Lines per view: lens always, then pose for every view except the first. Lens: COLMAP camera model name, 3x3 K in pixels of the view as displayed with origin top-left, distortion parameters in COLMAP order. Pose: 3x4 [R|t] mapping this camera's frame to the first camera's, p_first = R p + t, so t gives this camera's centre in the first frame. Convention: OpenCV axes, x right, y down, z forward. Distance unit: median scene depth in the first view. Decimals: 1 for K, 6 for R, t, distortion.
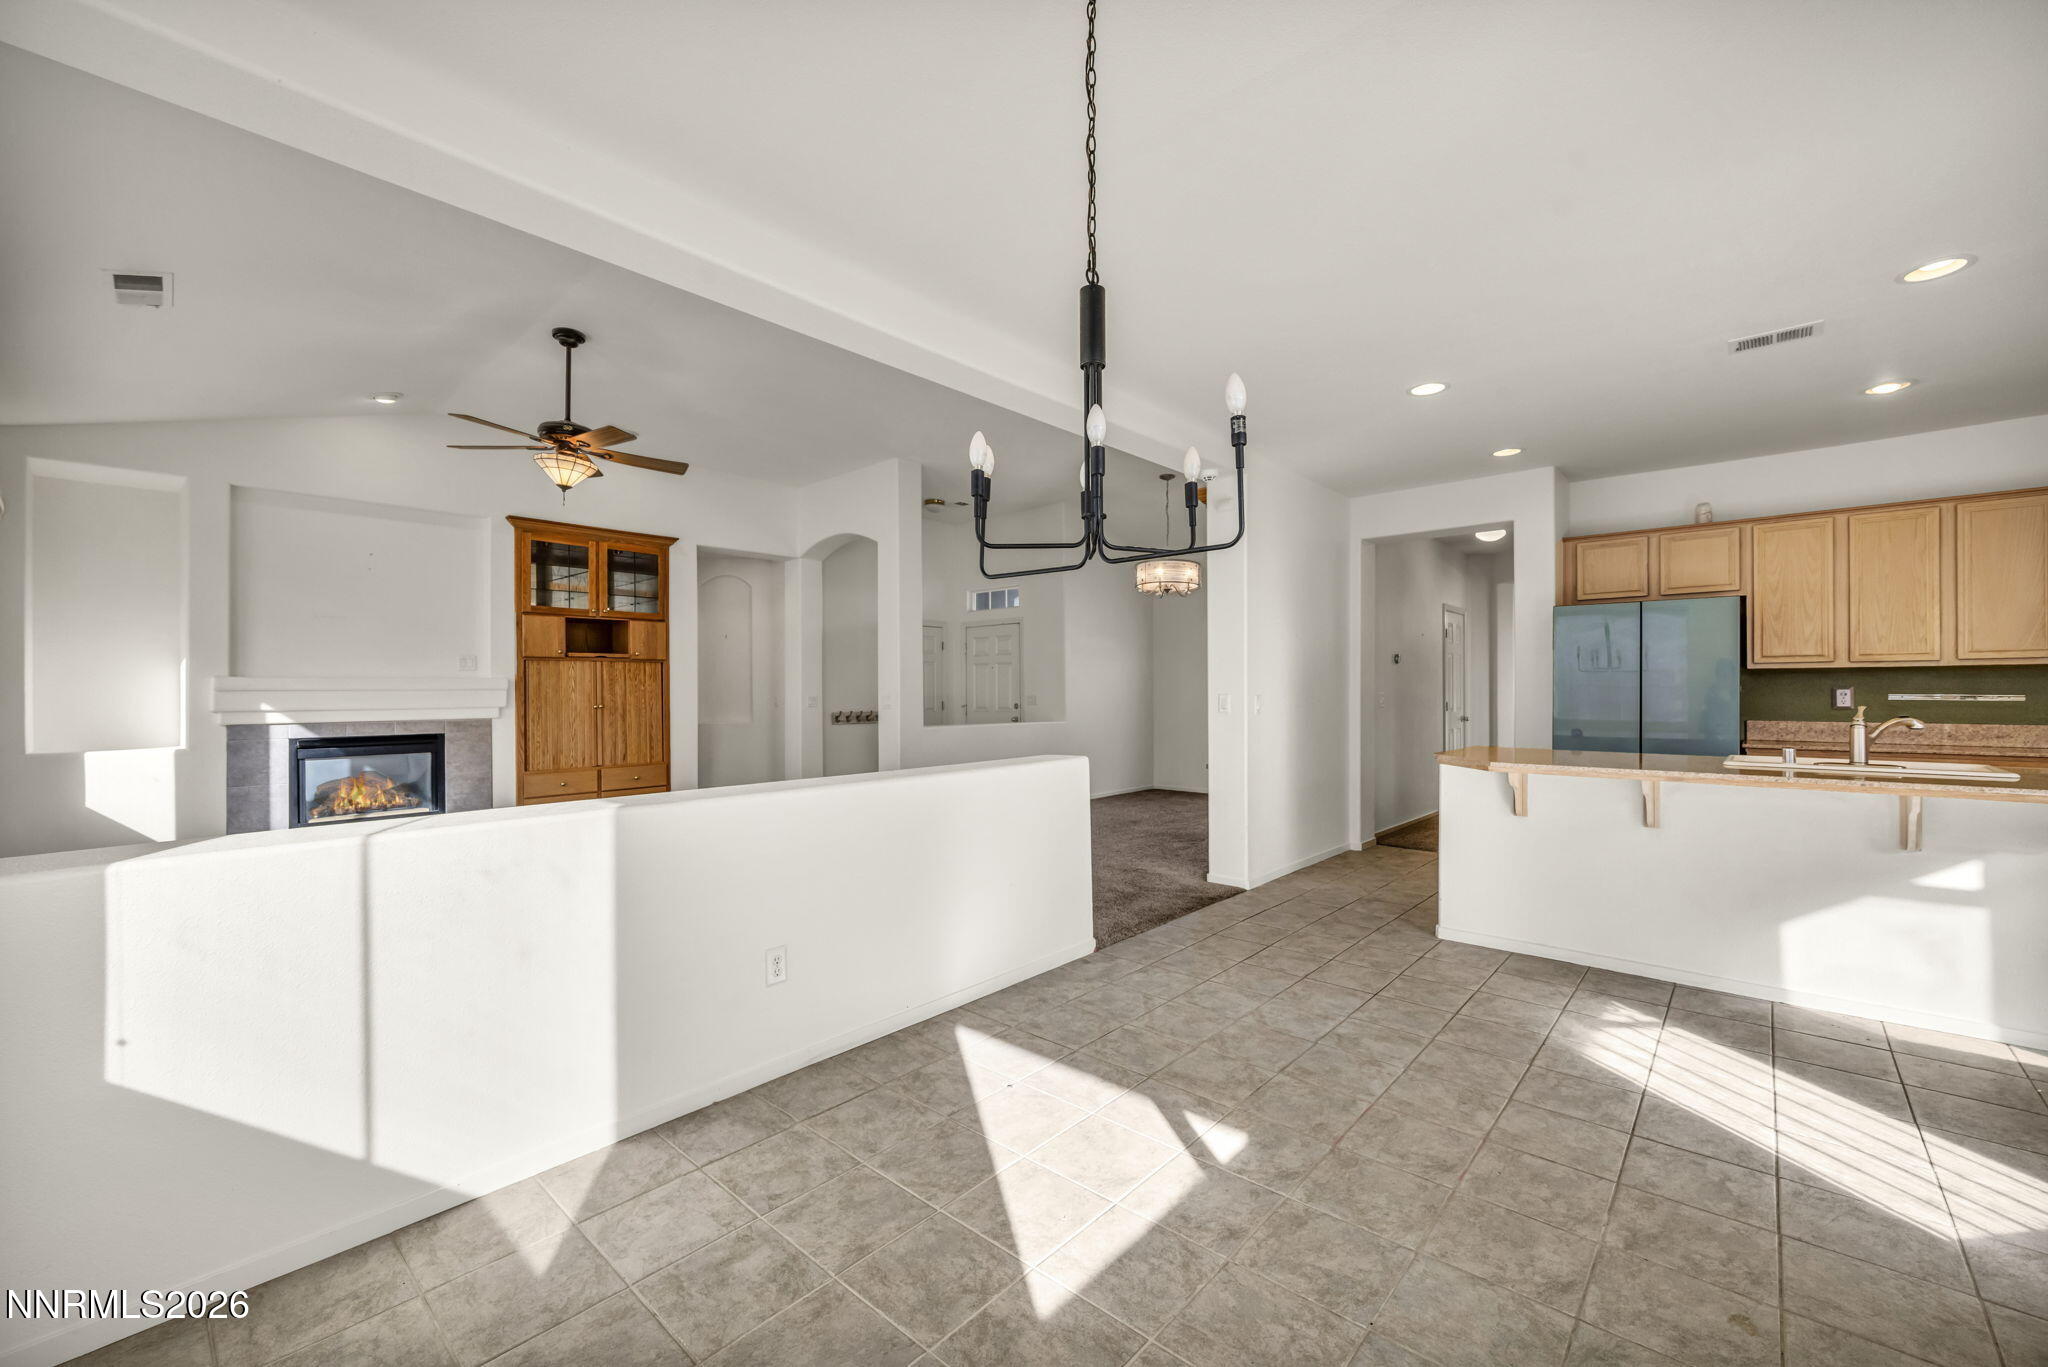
lens RADIAL K [[818.2, 0, 1031.5], [0, 818.2, 699.7], [0, 0, 1]] dist [-0.001644, 0.000384]
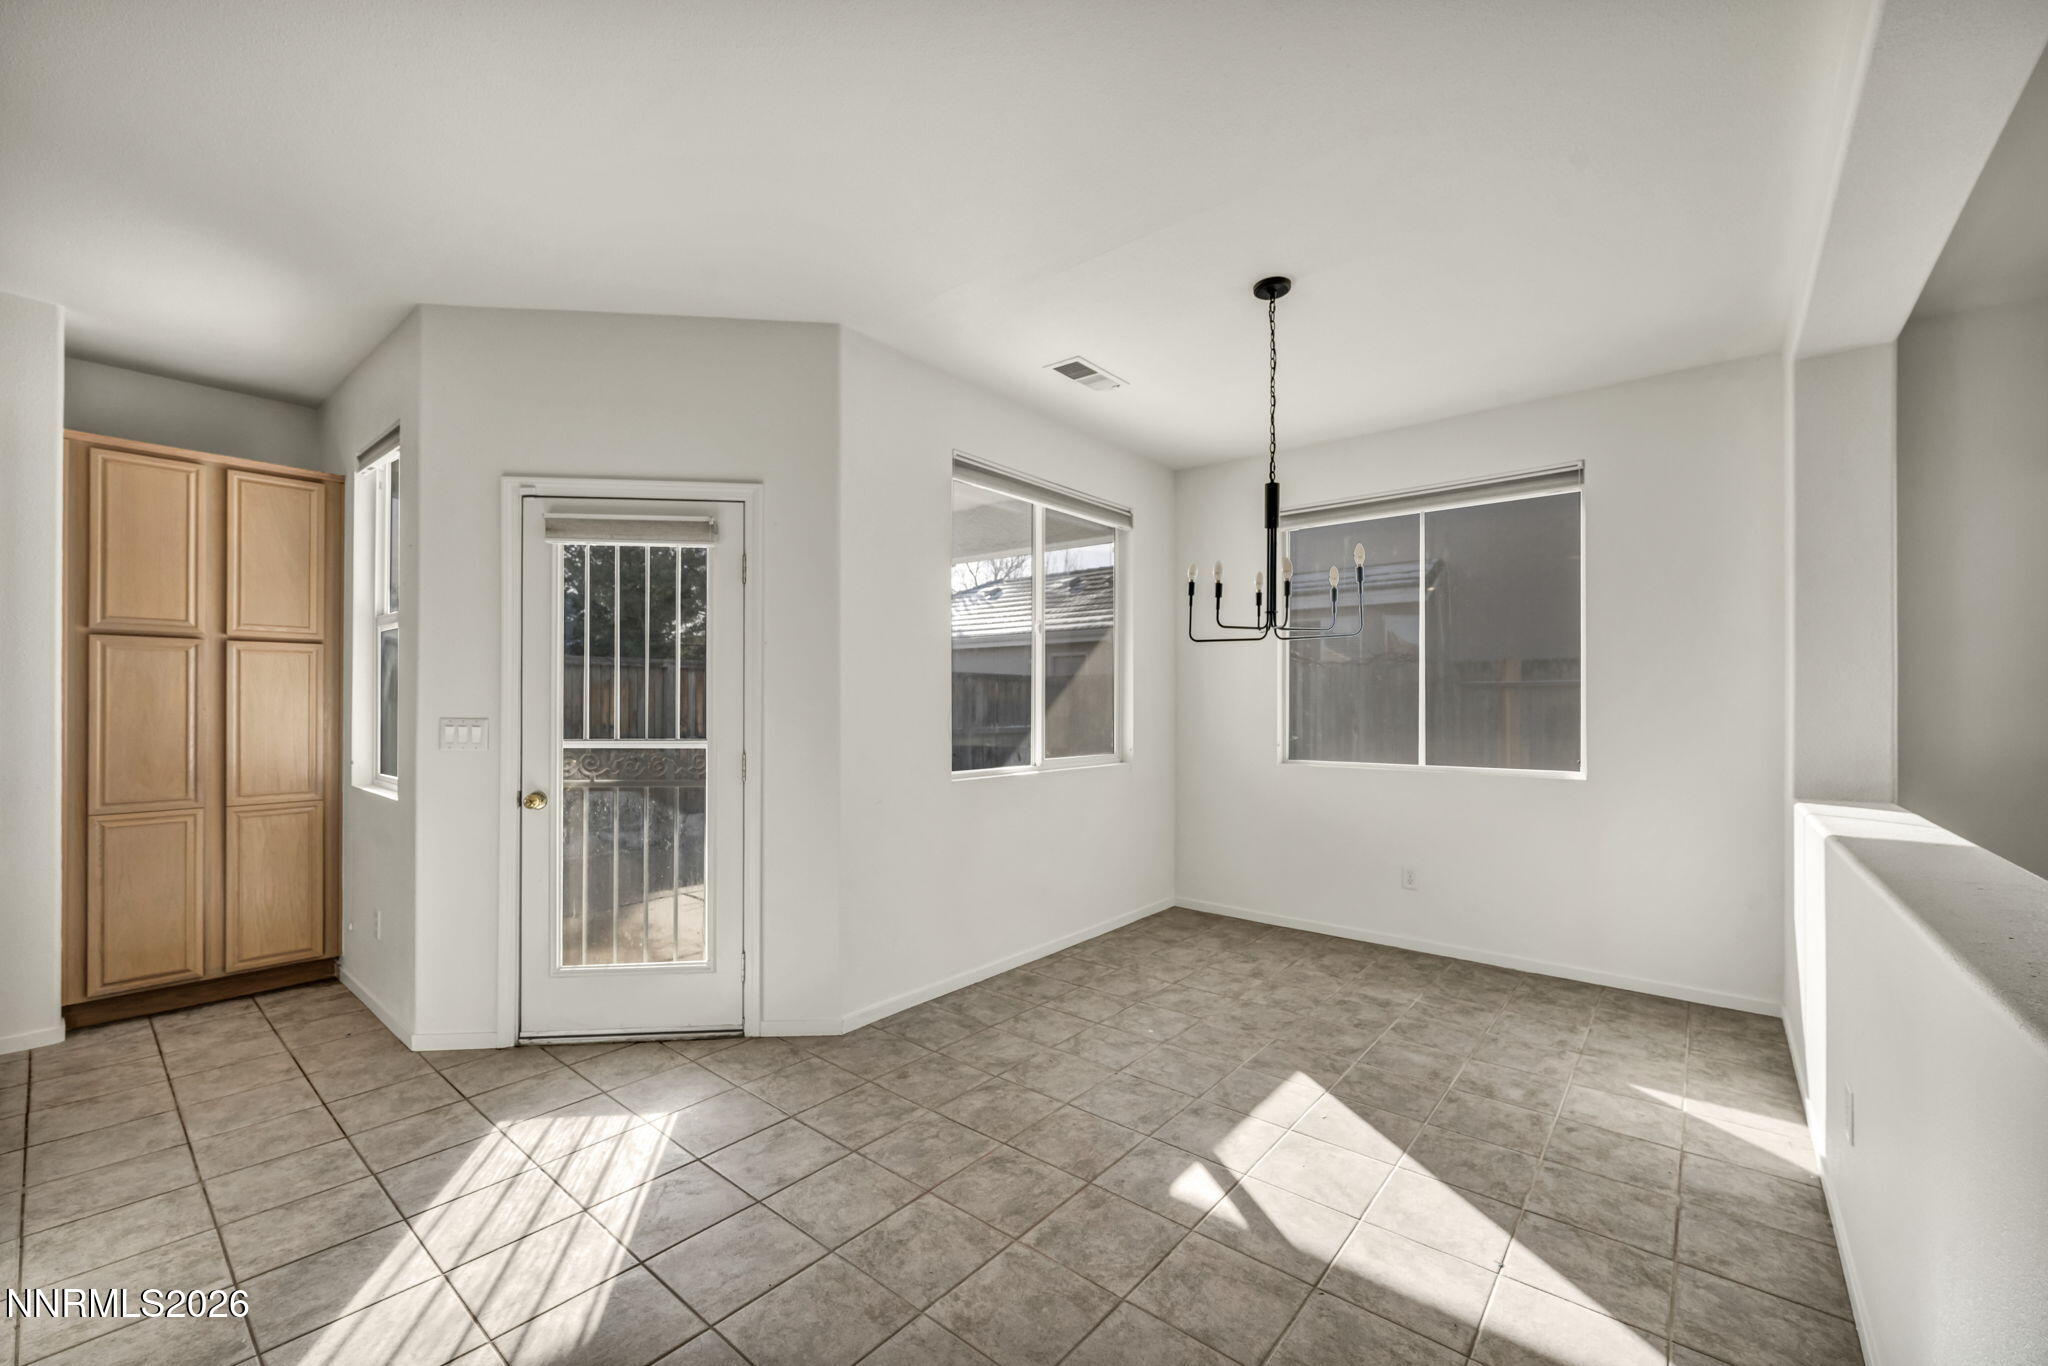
lens RADIAL K [[822.0, 0, 1030.4], [0, 822.0, 693.2], [0, 0, 1]] dist [-0.000560, -0.000224]
pose [[-0.999265, 0.002184, -0.038284, 0.221395], [0.002223, 0.999997, -0.000956, -0.015668], [0.038281, -0.001040, -0.999266, 0.915070]]
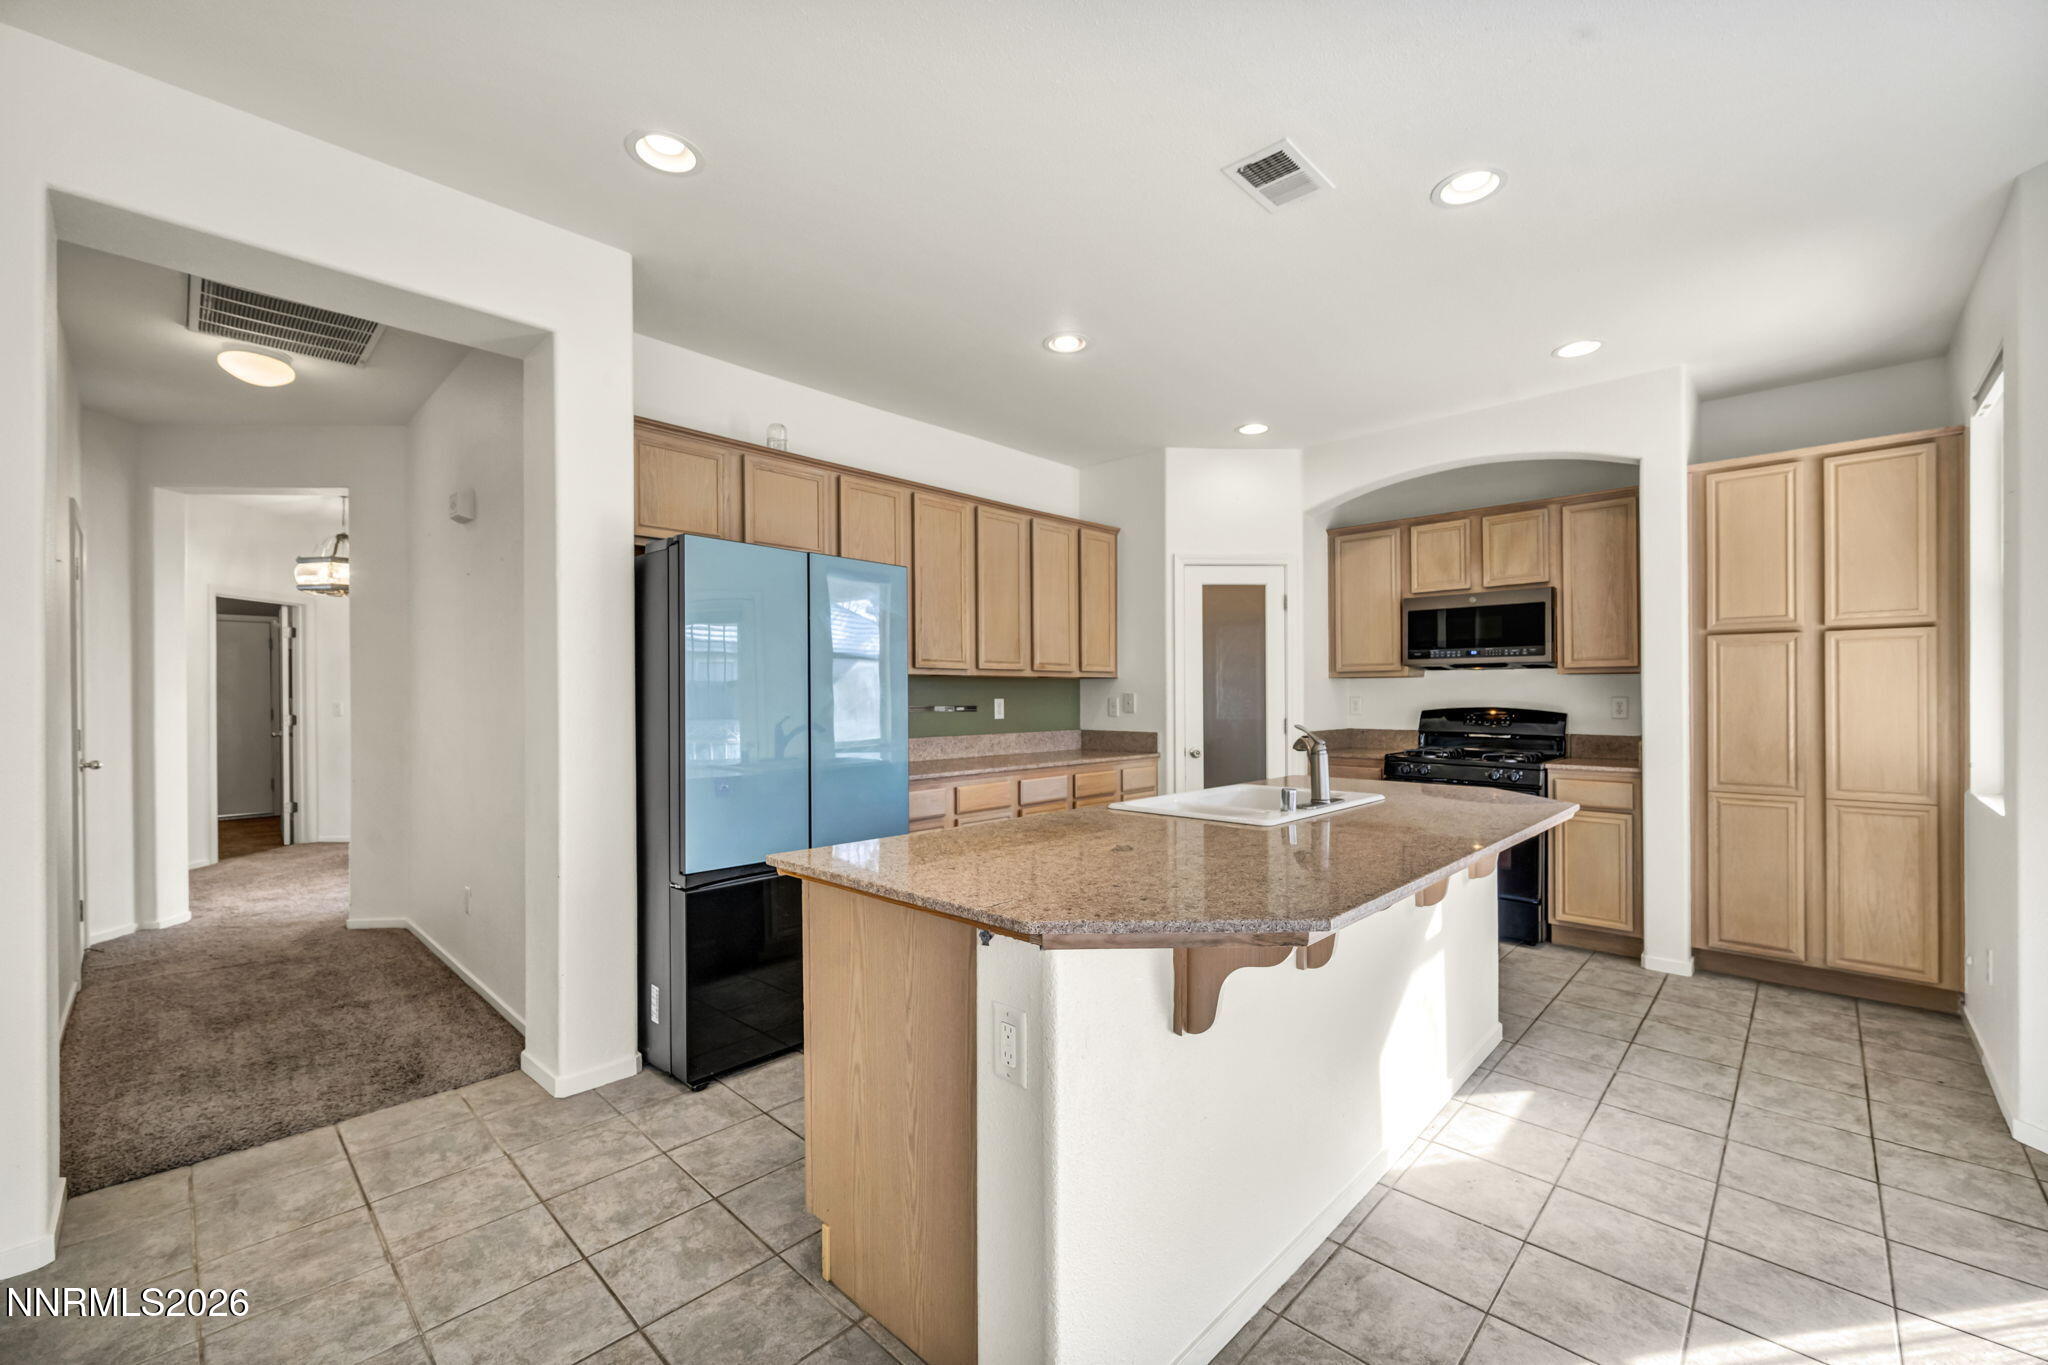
lens RADIAL K [[832.3, 0, 1030.0], [0, 832.3, 694.5], [0, 0, 1]] dist [0.000754, 0.000136]
pose [[0.026075, 0.003796, 0.999653, 0.156497], [0.011569, 0.999925, -0.004099, -0.014206], [-0.999593, 0.011672, 0.026029, 0.842800]]
